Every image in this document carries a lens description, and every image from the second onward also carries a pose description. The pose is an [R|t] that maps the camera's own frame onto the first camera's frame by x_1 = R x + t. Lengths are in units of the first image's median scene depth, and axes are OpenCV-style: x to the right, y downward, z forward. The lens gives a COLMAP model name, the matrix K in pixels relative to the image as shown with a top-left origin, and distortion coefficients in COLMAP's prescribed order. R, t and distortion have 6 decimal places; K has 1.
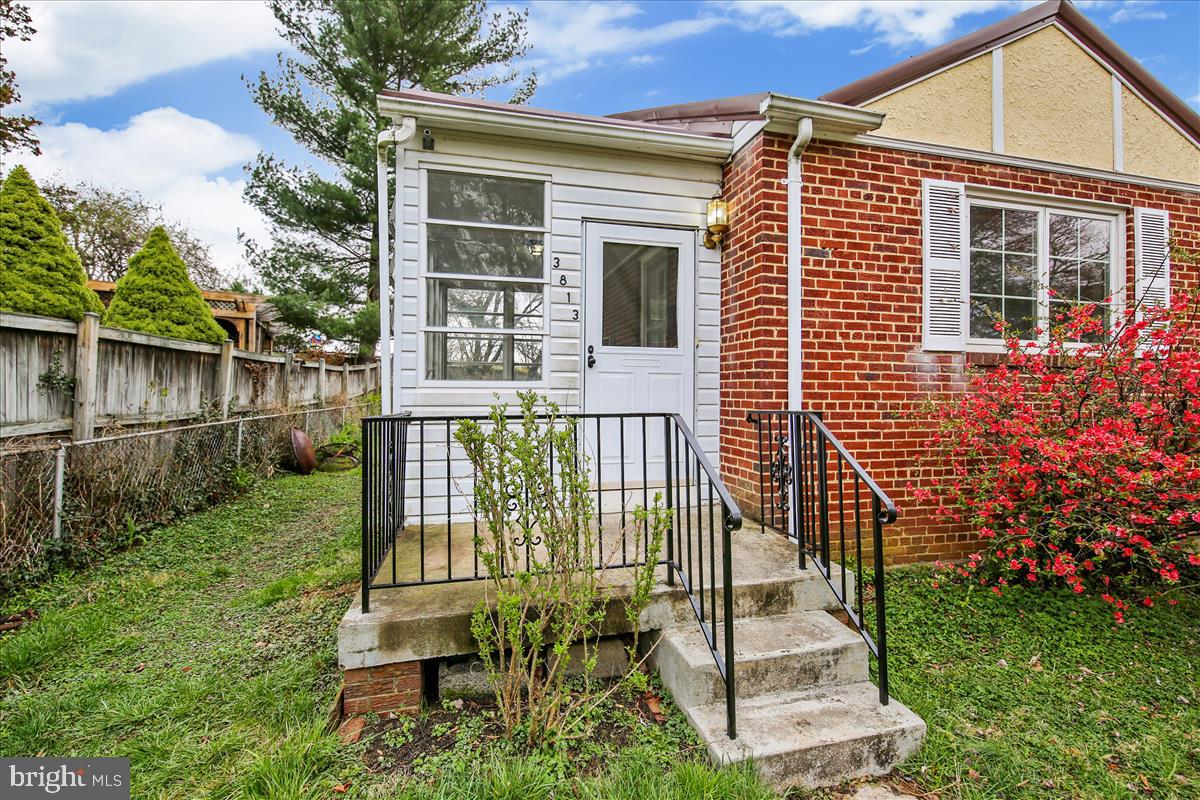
lens RADIAL K [[519.0, 0, 600.9], [0, 519.0, 397.2], [0, 0, 1]] dist [0.001131, -0.001446]
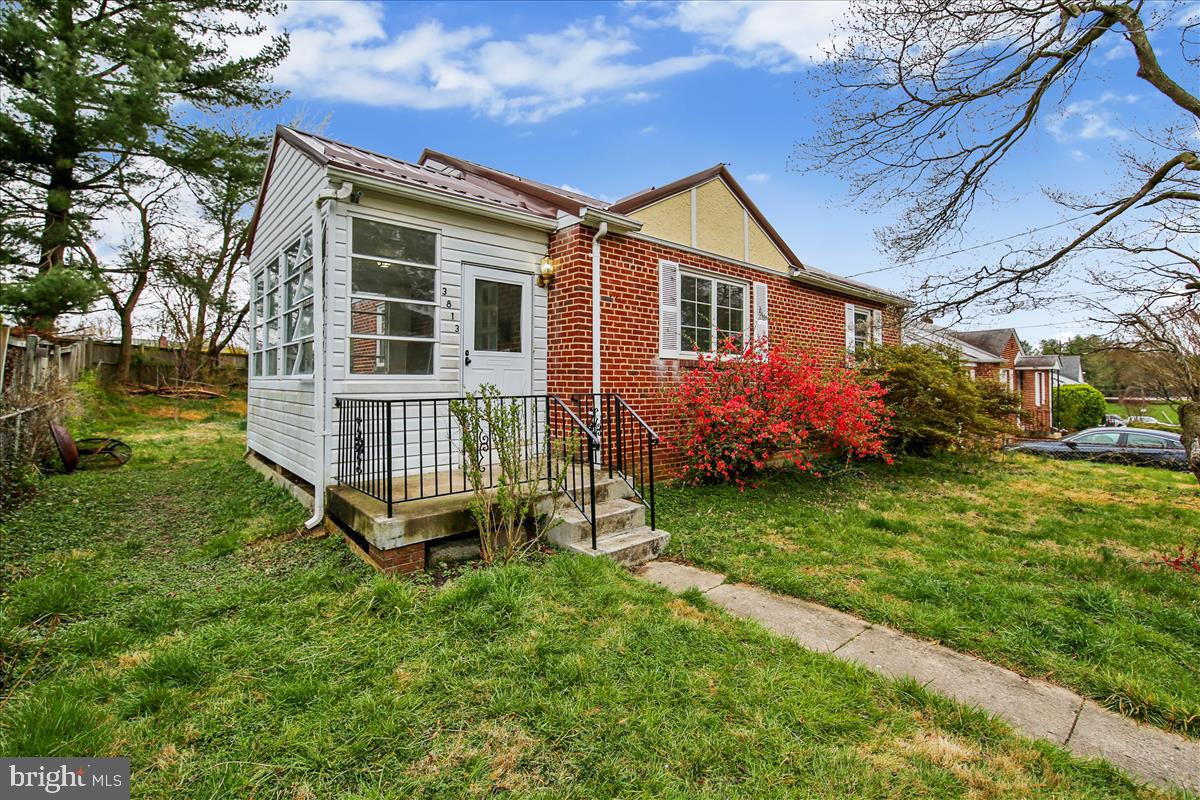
lens RADIAL K [[519.0, 0, 594.7], [0, 519.0, 387.1], [0, 0, 1]] dist [0.001131, -0.001446]
pose [[0.890497, -0.006315, 0.454946, -0.374439], [0.002982, 0.999963, 0.008043, -0.007802], [-0.454980, -0.005805, 0.890483, -0.462056]]
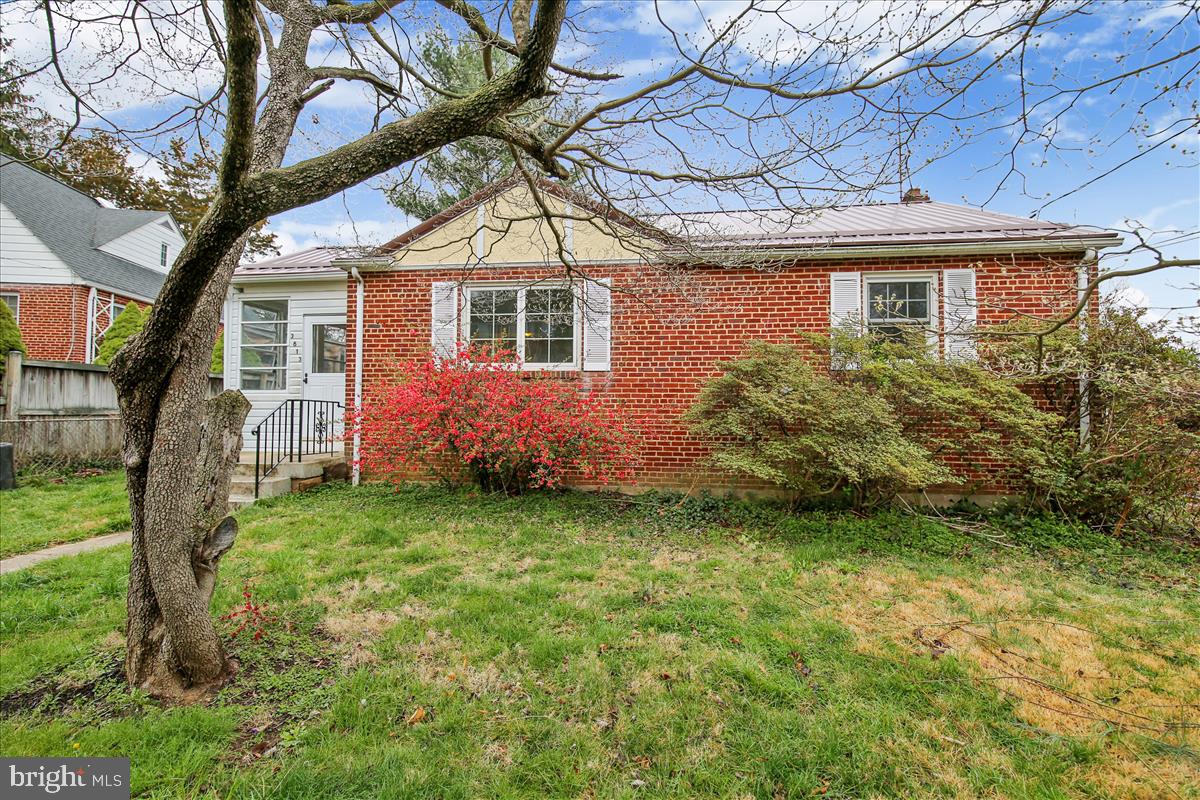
lens RADIAL K [[519.0, 0, 602.6], [0, 519.0, 394.8], [0, 0, 1]] dist [0.001131, -0.001446]
pose [[0.933979, -0.009790, -0.357193, 1.962295], [-0.002603, 0.999412, -0.034198, 0.063177], [0.357318, 0.032870, 0.933404, -0.584647]]
